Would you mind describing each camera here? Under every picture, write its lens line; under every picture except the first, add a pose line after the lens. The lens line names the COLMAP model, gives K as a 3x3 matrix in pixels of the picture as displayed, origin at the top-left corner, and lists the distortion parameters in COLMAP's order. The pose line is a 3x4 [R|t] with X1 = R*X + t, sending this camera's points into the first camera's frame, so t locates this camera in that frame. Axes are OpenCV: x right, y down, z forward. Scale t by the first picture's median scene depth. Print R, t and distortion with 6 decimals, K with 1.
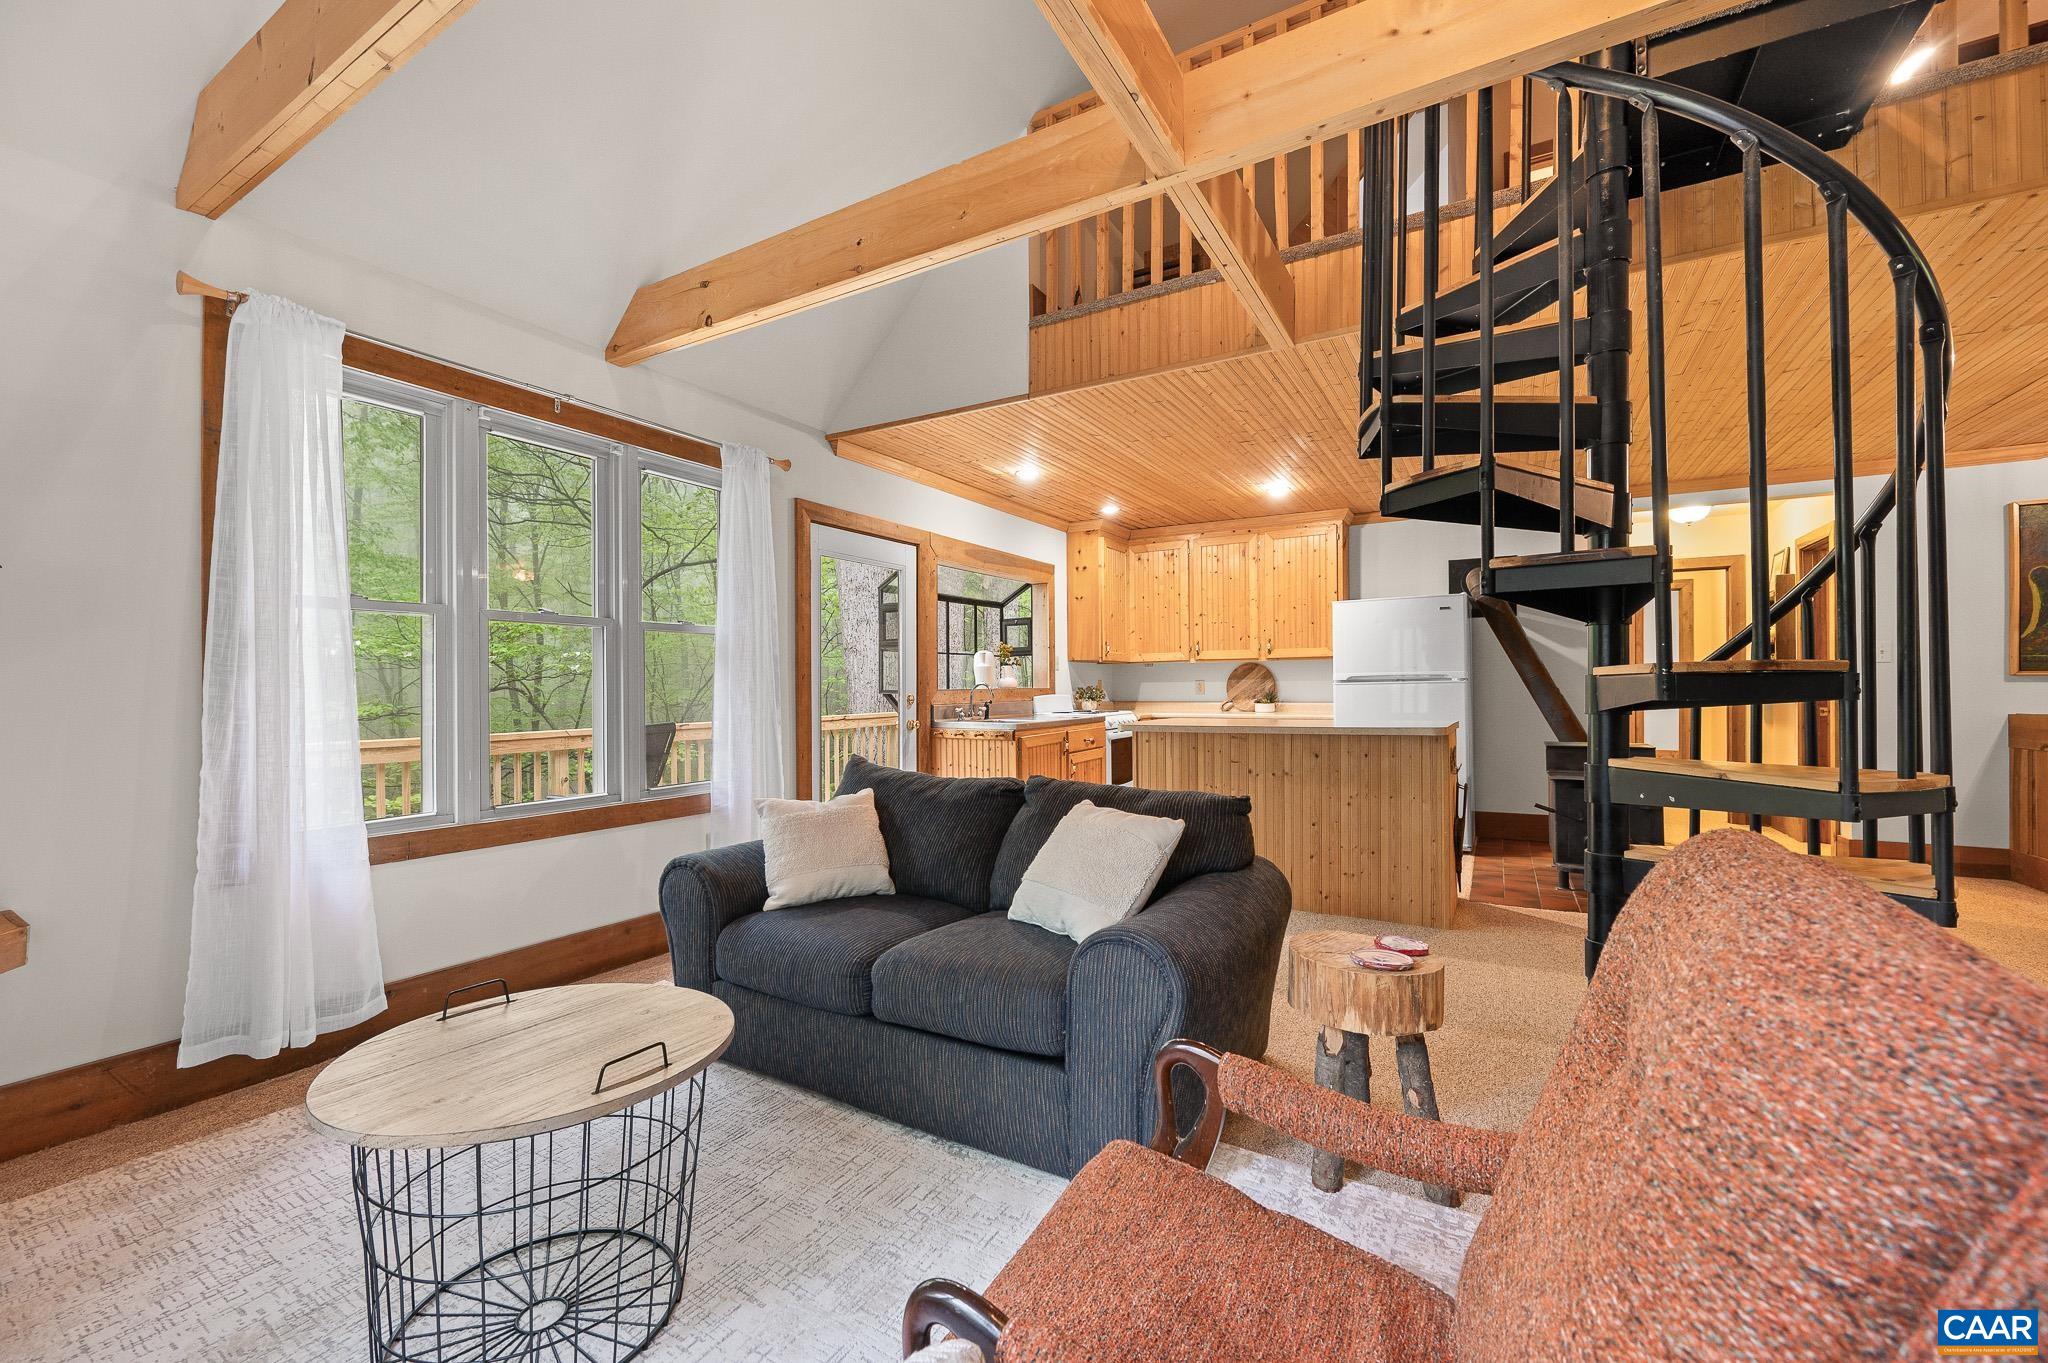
lens RADIAL K [[813.0, 0, 1027.8], [0, 813.0, 689.1], [0, 0, 1]] dist [-0.001636, -0.000640]
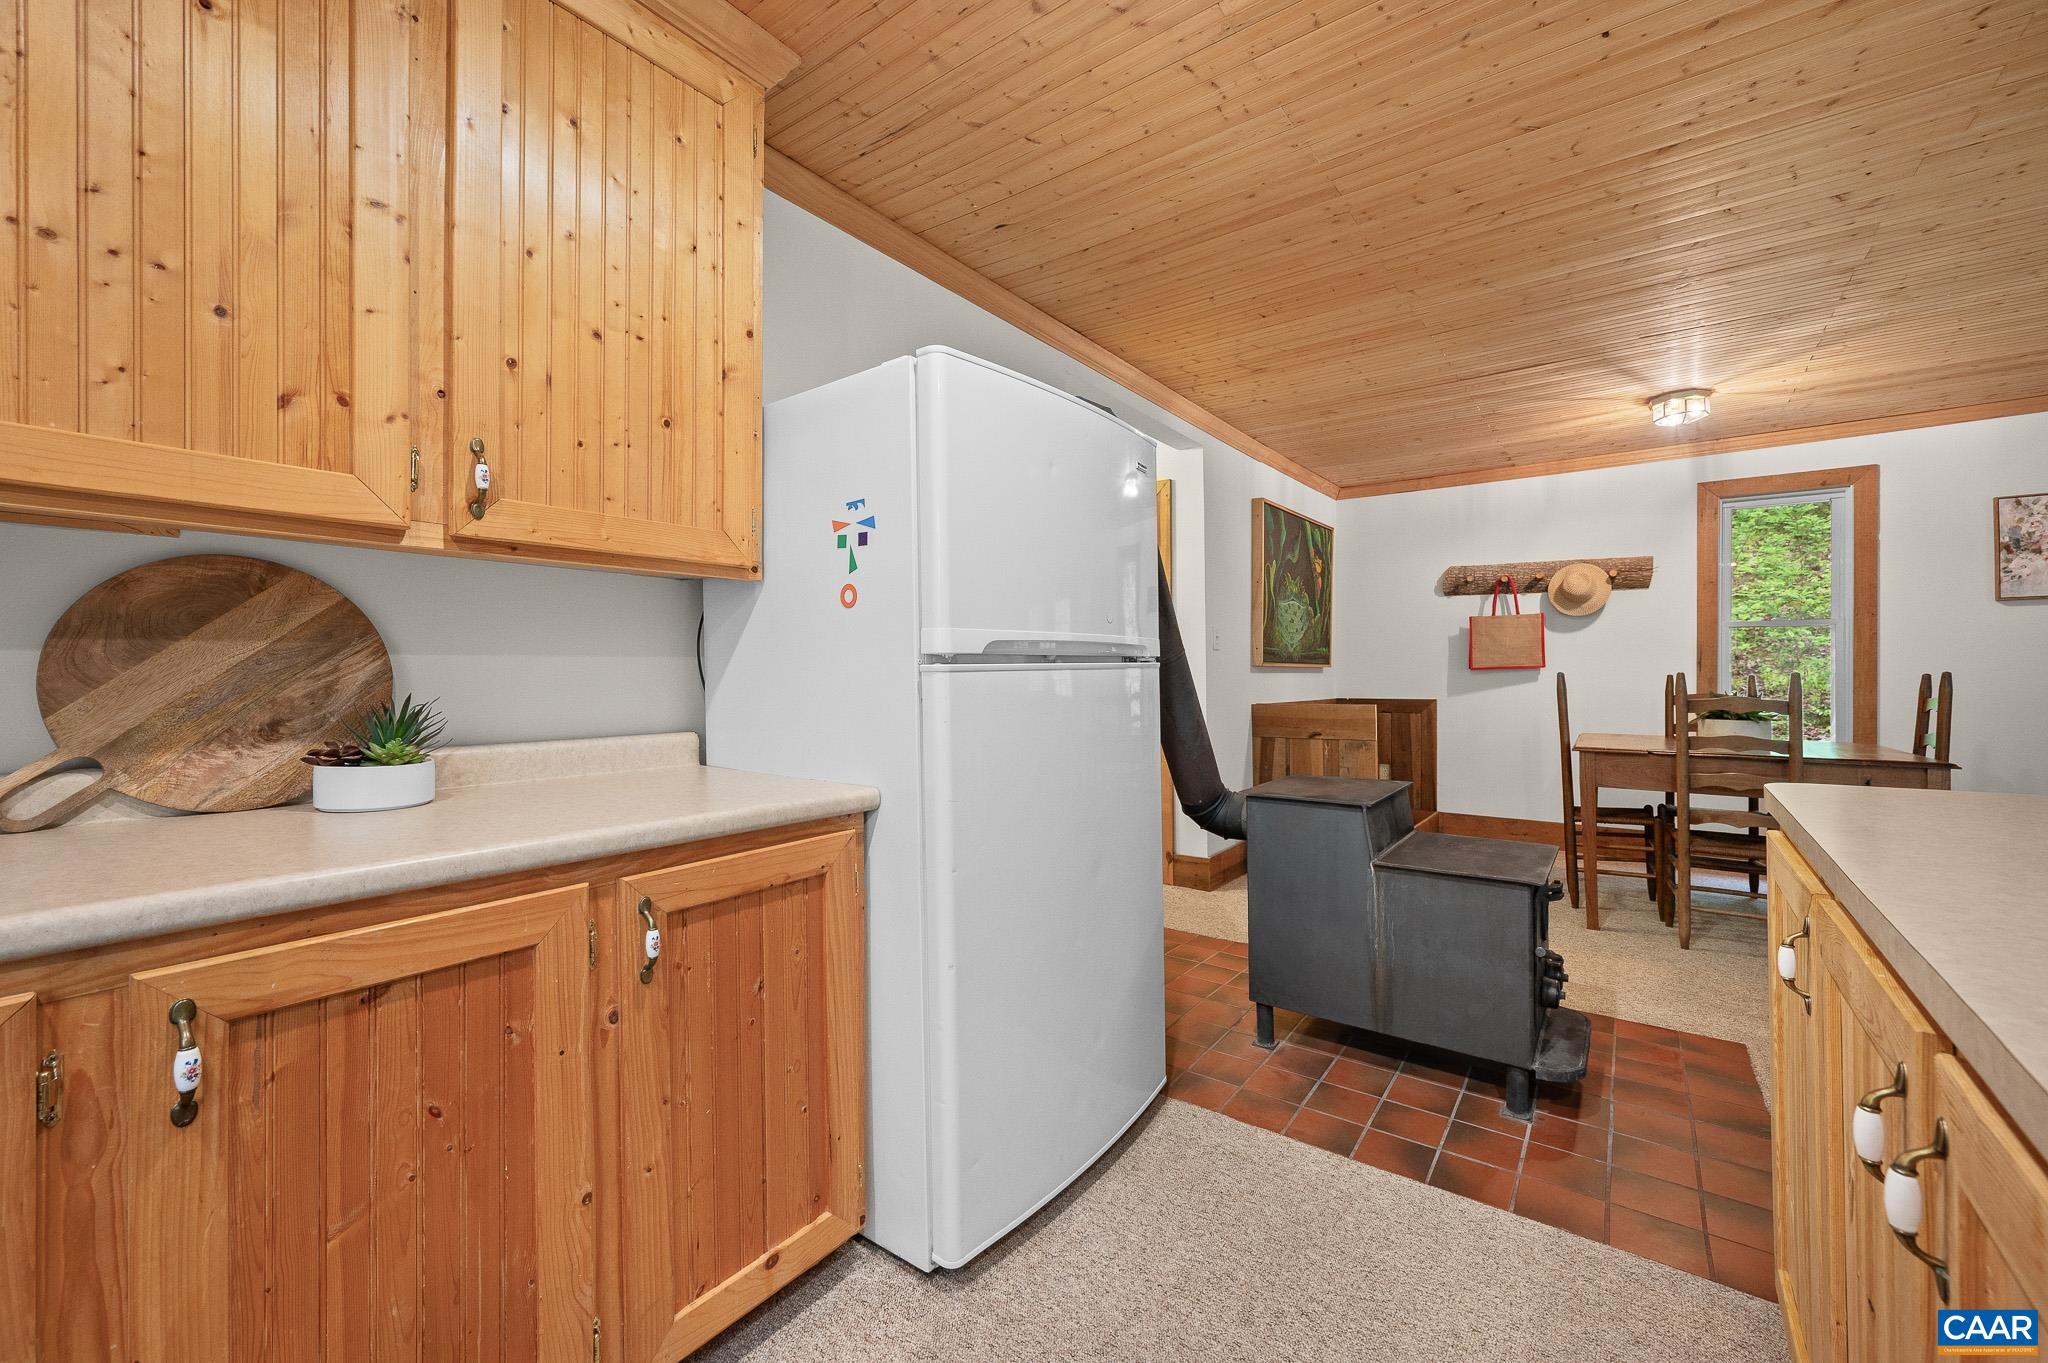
lens RADIAL K [[815.3, 0, 1019.3], [0, 815.3, 667.5], [0, 0, 1]] dist [-0.000316, -0.000389]
pose [[0.115292, 0.011425, 0.993266, 0.115228], [0.002991, 0.999925, -0.011849, -0.003148], [-0.993327, 0.004337, 0.115249, 0.865239]]
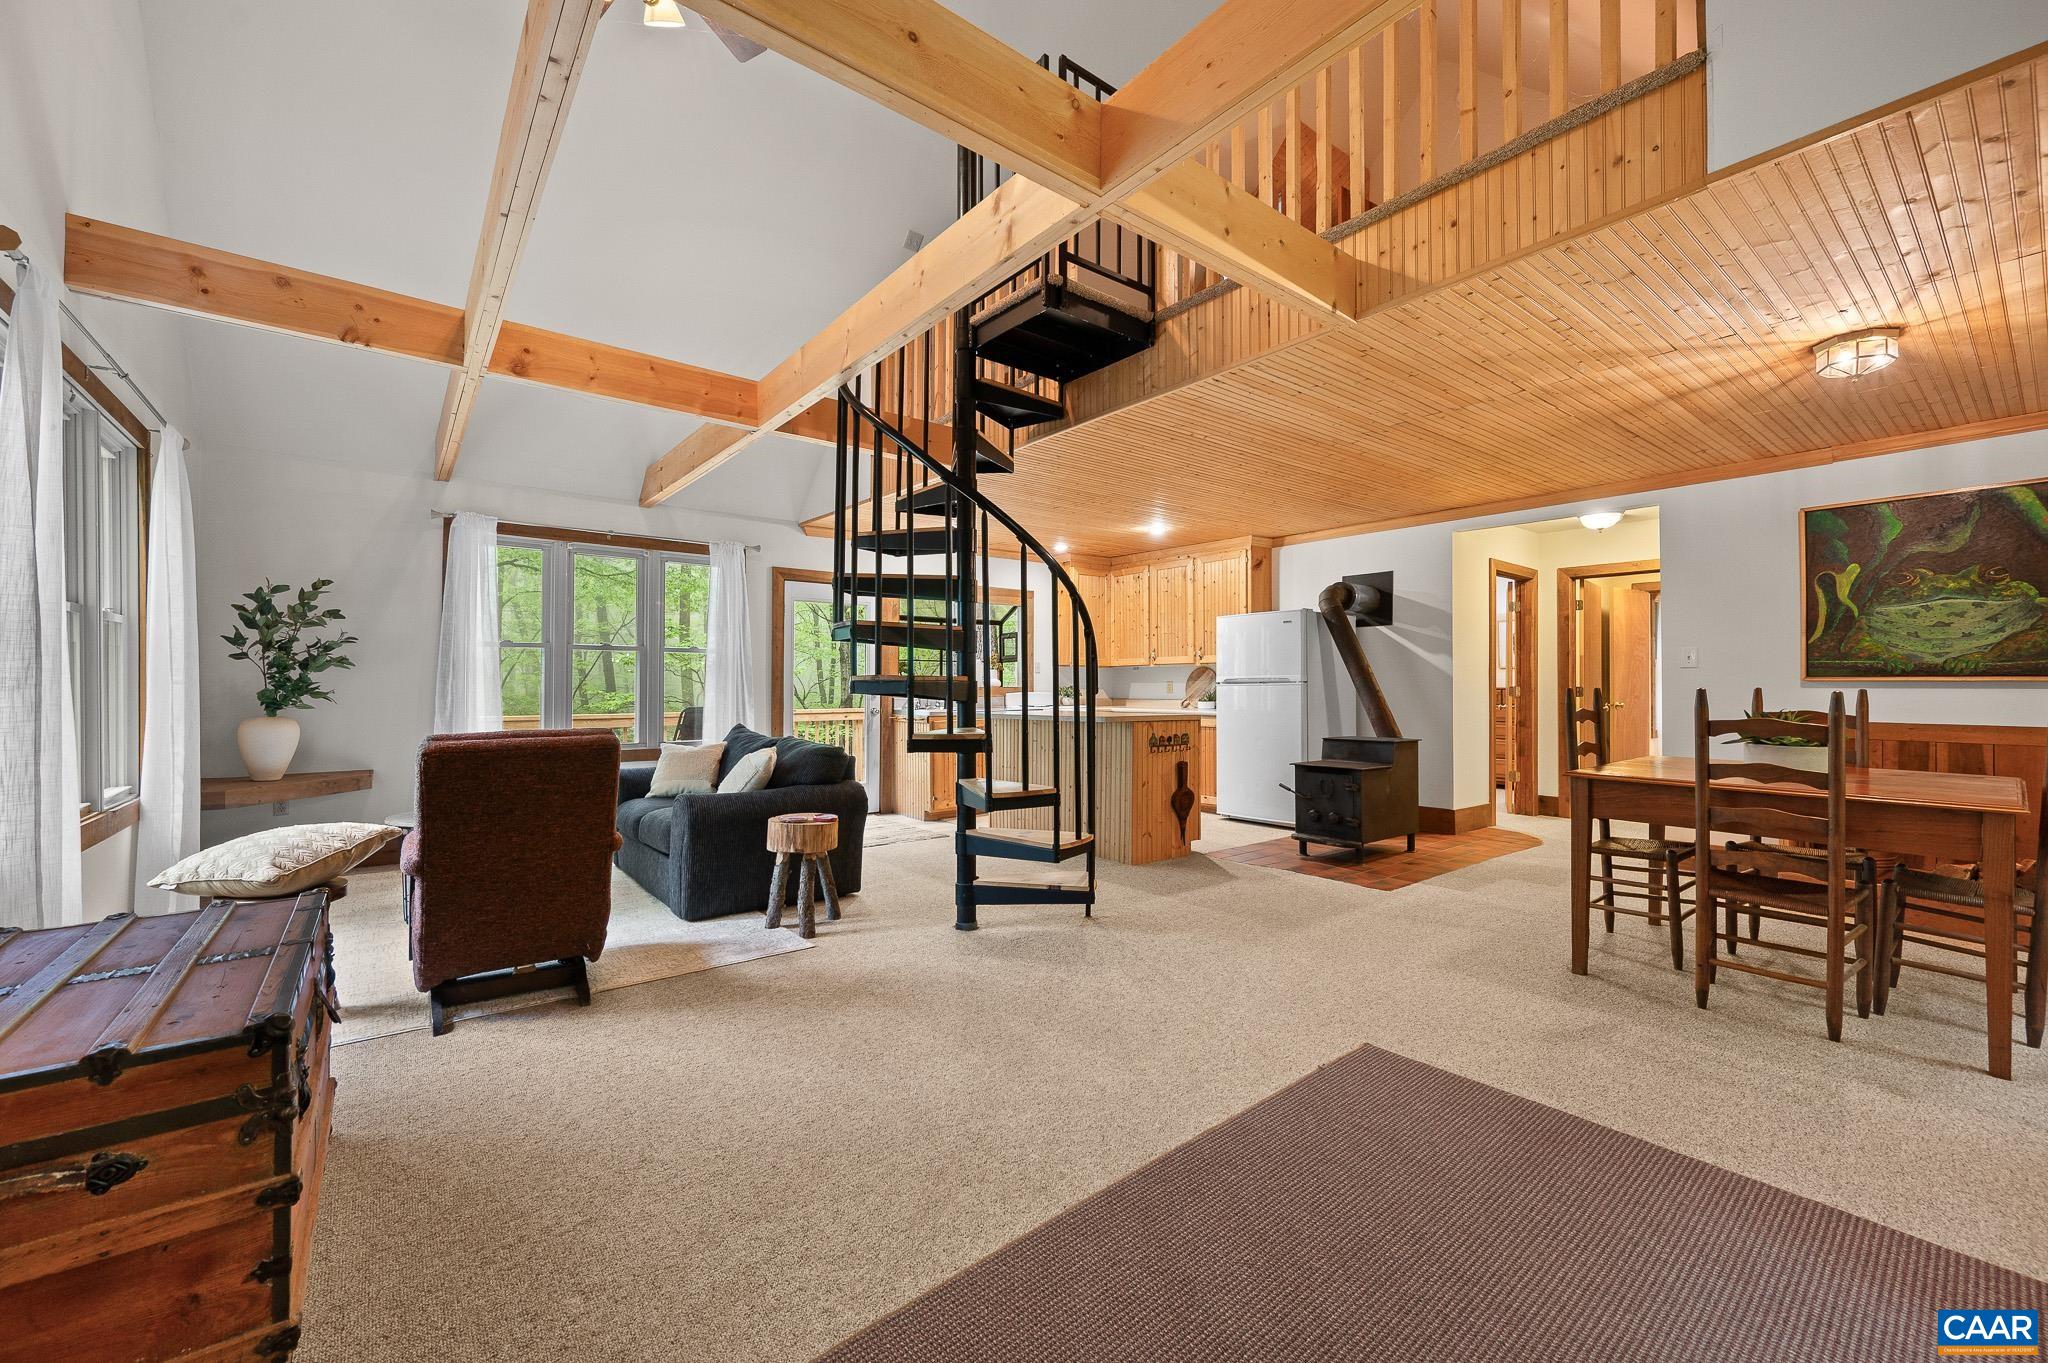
lens RADIAL K [[815.3, 0, 1019.3], [0, 815.3, 667.5], [0, 0, 1]] dist [-0.000316, -0.000389]
pose [[0.930789, -0.000723, -0.365556, 0.498662], [-0.008448, 0.999688, -0.023488, -0.001690], [0.365460, 0.024951, 0.930493, -0.207516]]
